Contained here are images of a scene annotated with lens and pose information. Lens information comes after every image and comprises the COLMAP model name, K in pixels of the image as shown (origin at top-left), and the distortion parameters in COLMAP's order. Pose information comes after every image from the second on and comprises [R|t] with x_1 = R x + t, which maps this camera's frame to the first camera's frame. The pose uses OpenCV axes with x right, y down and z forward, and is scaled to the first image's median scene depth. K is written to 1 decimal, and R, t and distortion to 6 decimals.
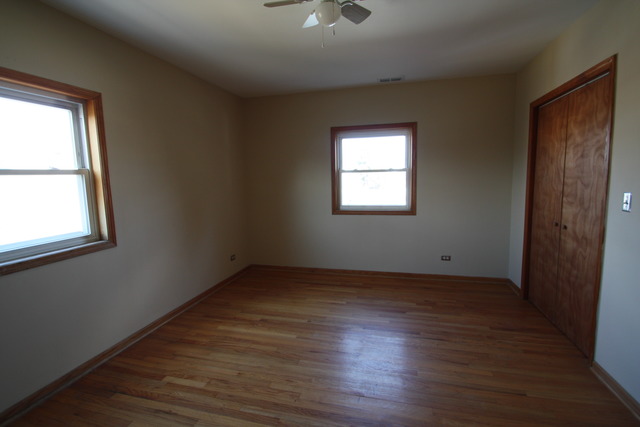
lens RADIAL K [[299.9, 0, 317.3], [0, 299.9, 212.5], [0, 0, 1]] dist [0.019249, -0.021943]
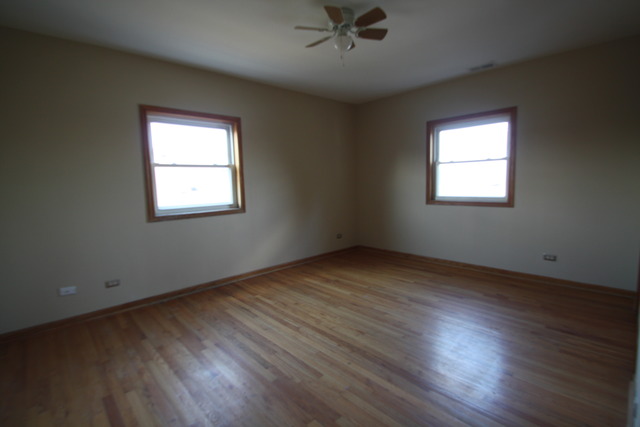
lens RADIAL K [[292.5, 0, 320.0], [0, 292.5, 213.5], [0, 0, 1]] dist [-0.013983, 0.000106]
pose [[0.855503, 0.055055, -0.514862, 0.404809], [-0.050827, 0.998458, 0.022311, 0.053691], [0.515297, 0.007081, 0.856983, -0.105250]]
